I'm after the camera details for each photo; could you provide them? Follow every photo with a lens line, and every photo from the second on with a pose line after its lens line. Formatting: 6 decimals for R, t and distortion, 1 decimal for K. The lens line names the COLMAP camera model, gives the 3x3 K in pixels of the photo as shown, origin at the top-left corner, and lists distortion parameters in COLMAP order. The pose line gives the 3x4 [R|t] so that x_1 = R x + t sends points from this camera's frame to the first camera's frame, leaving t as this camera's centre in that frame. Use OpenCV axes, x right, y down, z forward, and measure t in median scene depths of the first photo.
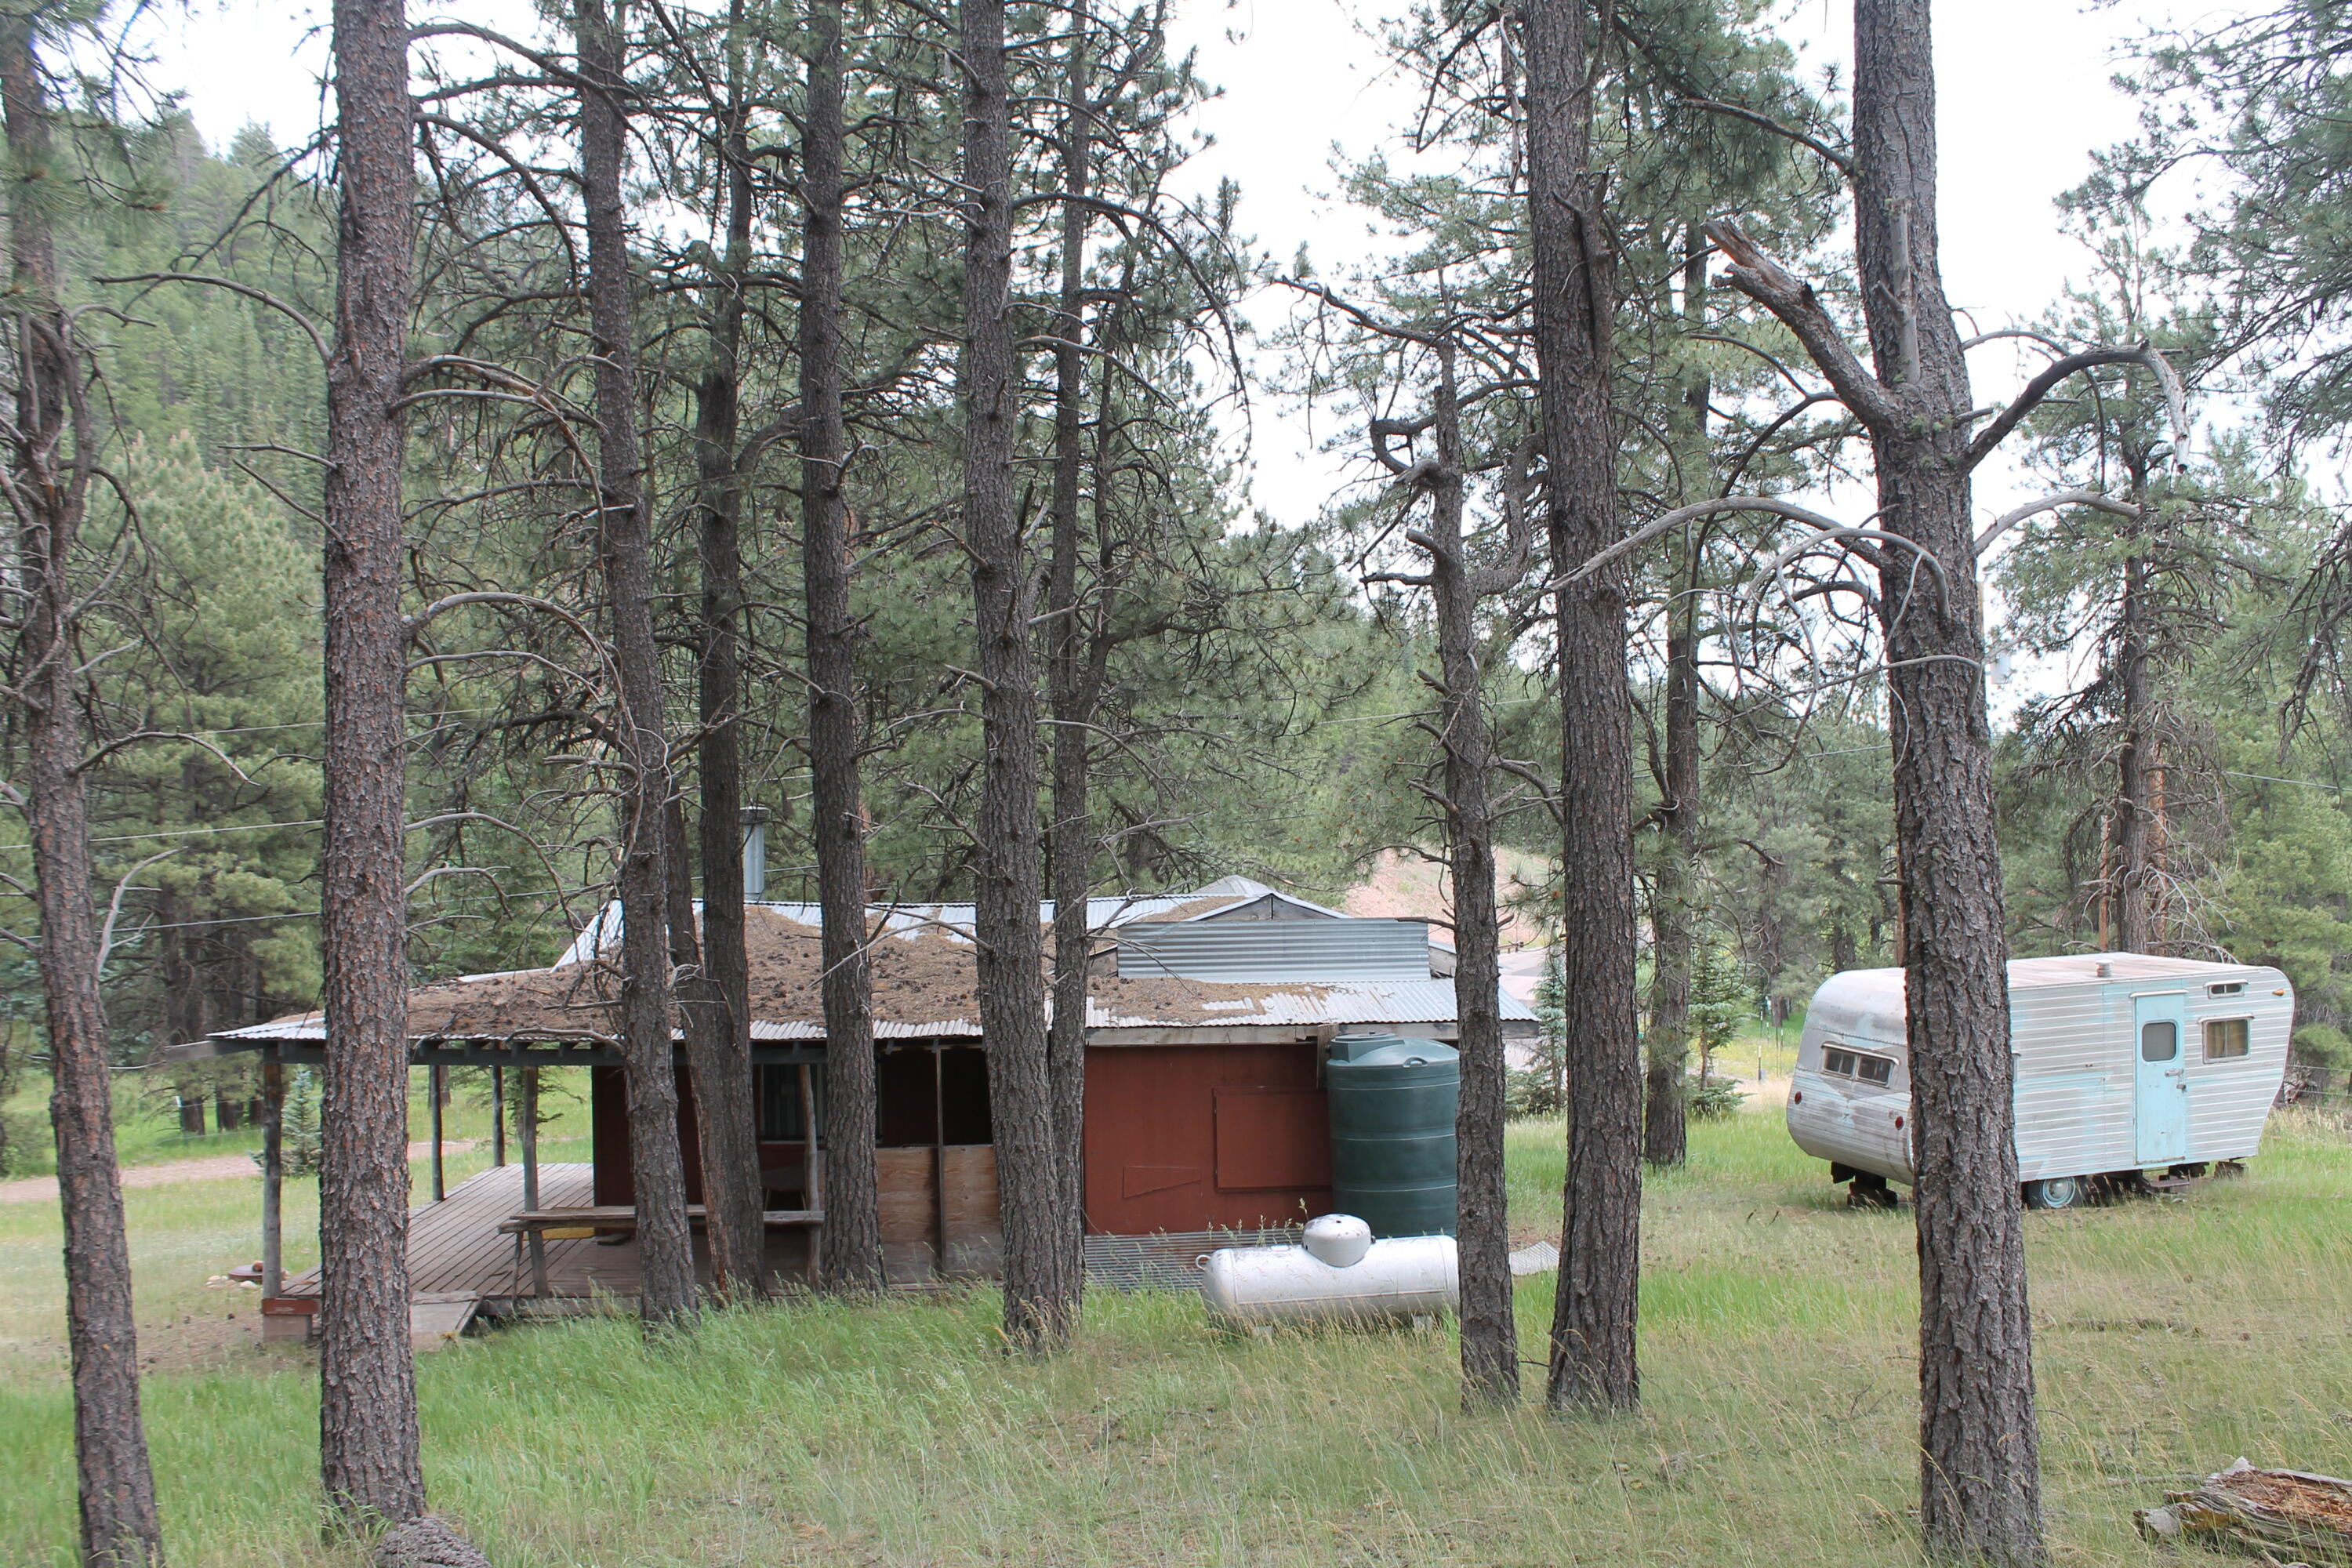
lens RADIAL K [[2061.3, 0, 1177.5], [0, 2061.3, 857.5], [0, 0, 1]] dist [-0.157911, 0.146884]
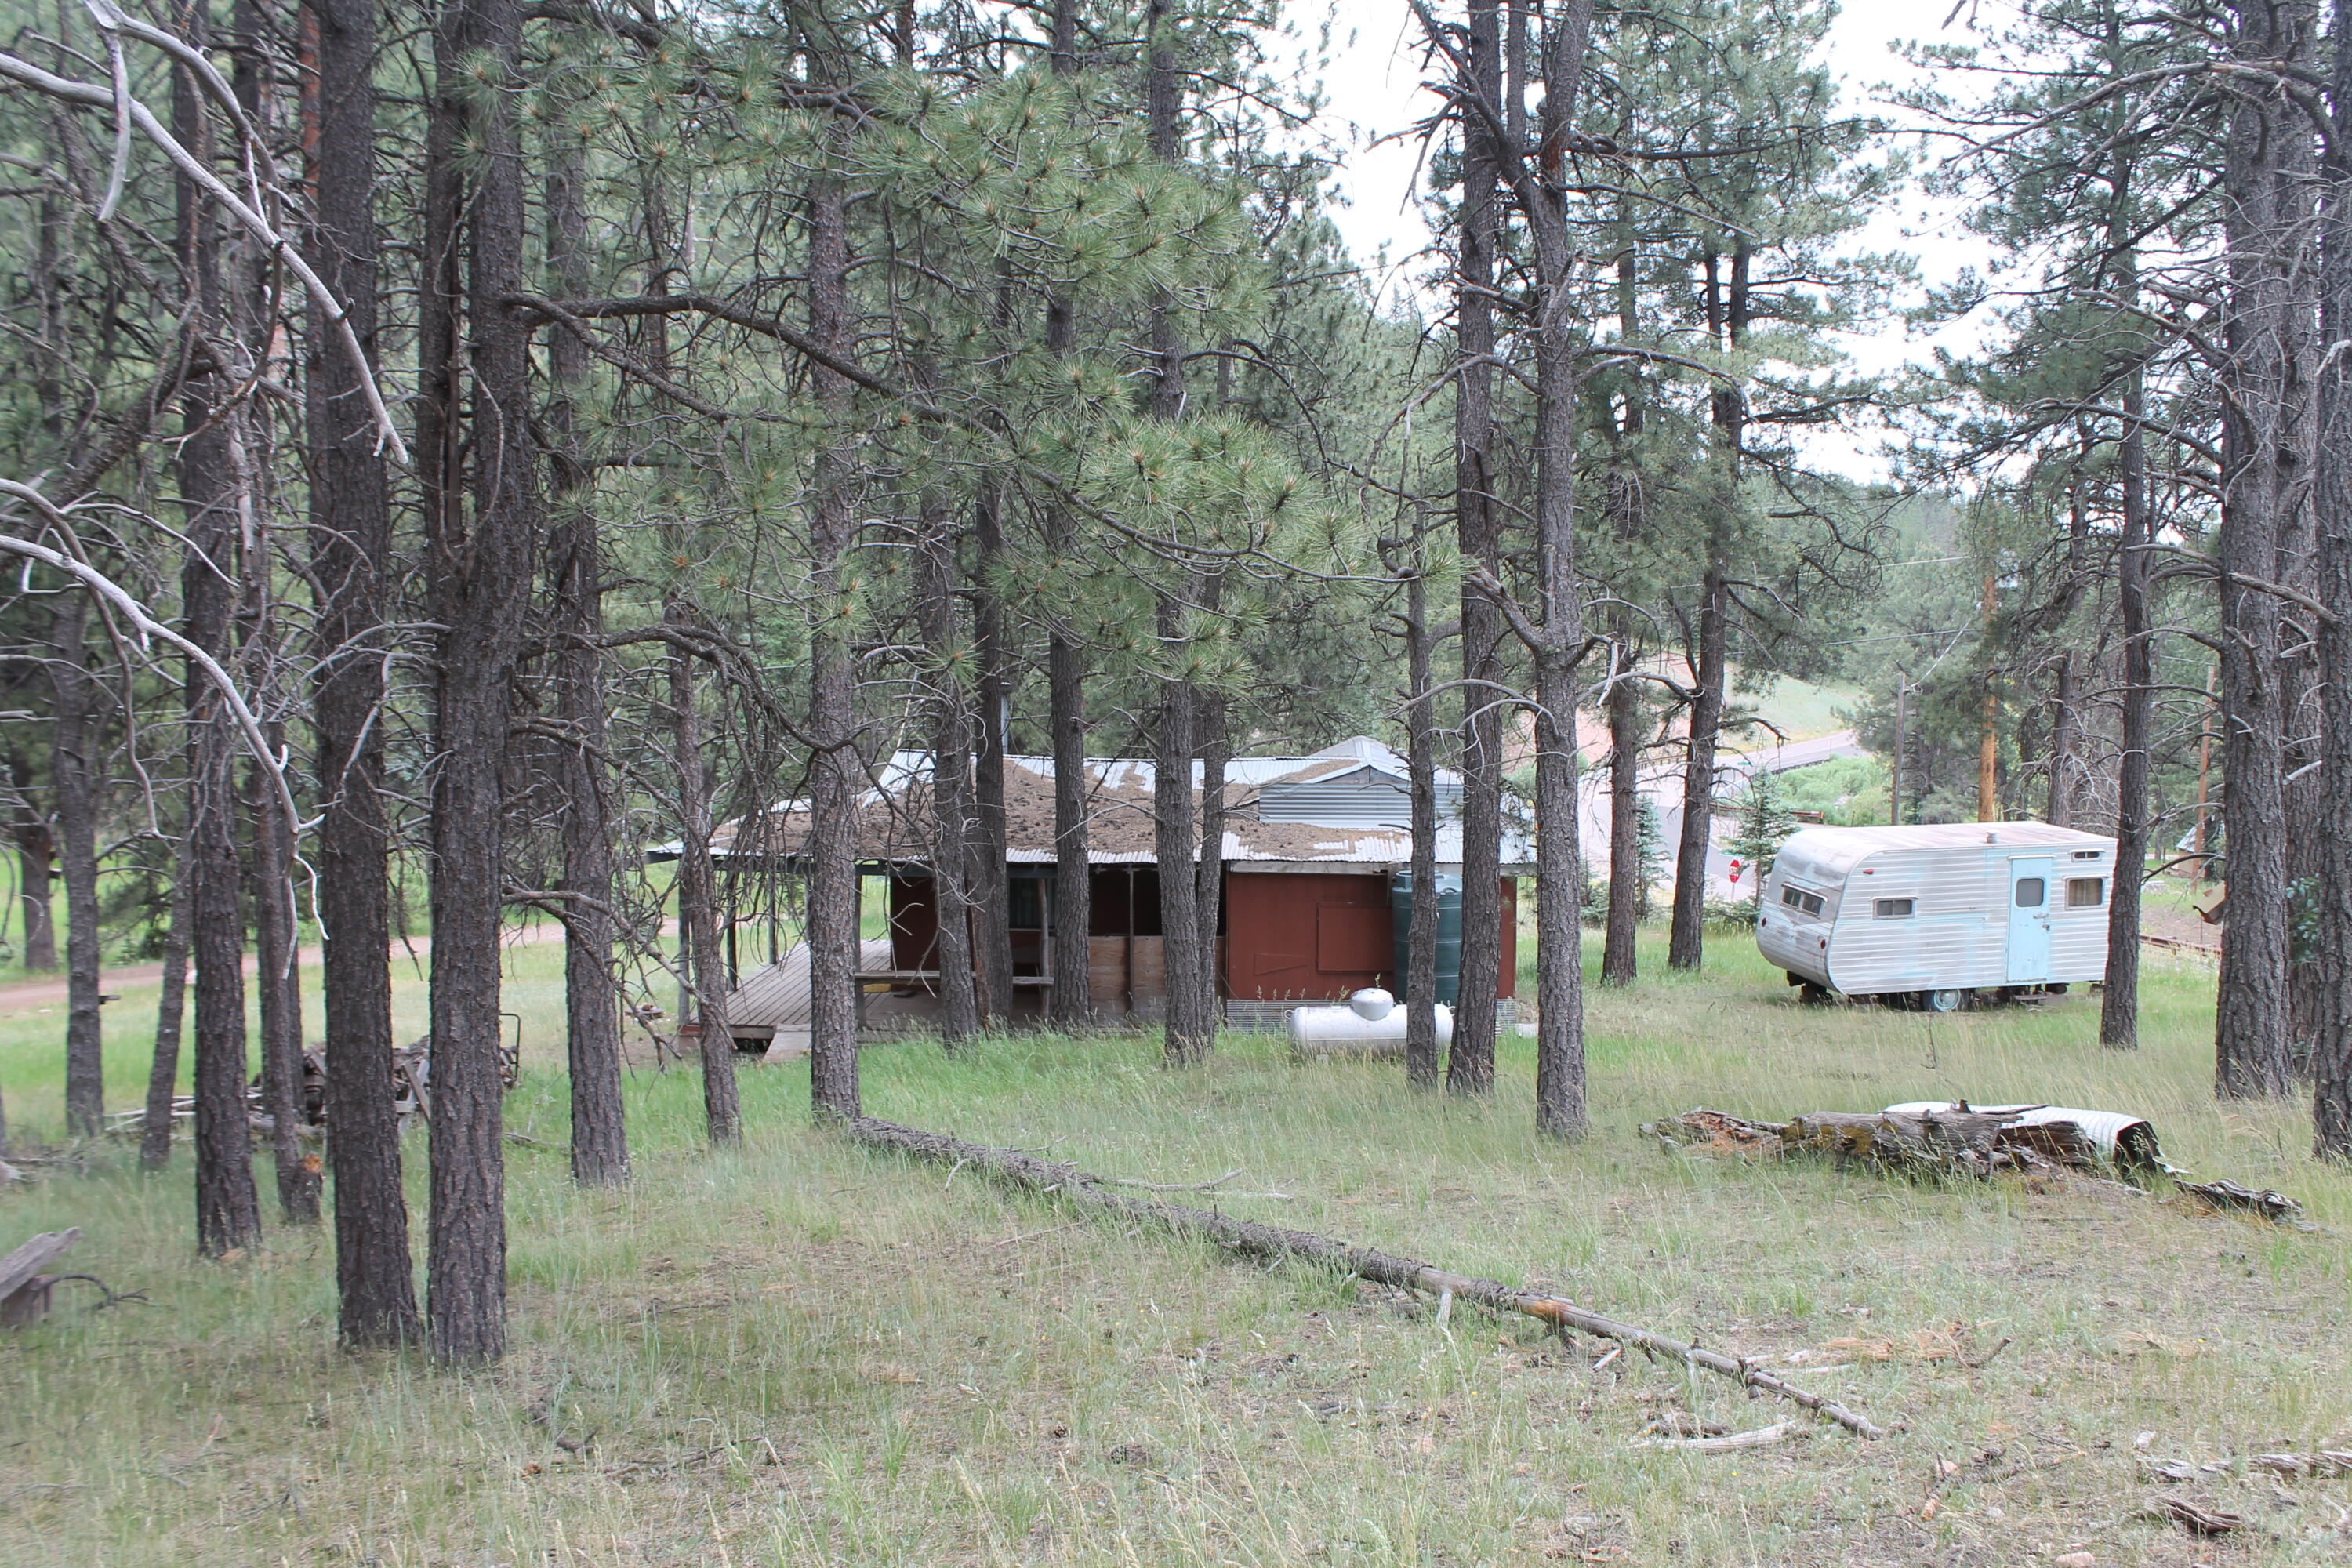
lens RADIAL K [[2061.3, 0, 1177.5], [0, 2061.3, 857.5], [0, 0, 1]] dist [-0.157911, 0.146884]
pose [[0.994775, 0.030448, -0.097446, 0.061491], [-0.020151, 0.994273, 0.104955, -0.073447], [0.100084, -0.102443, 0.989691, -0.469115]]
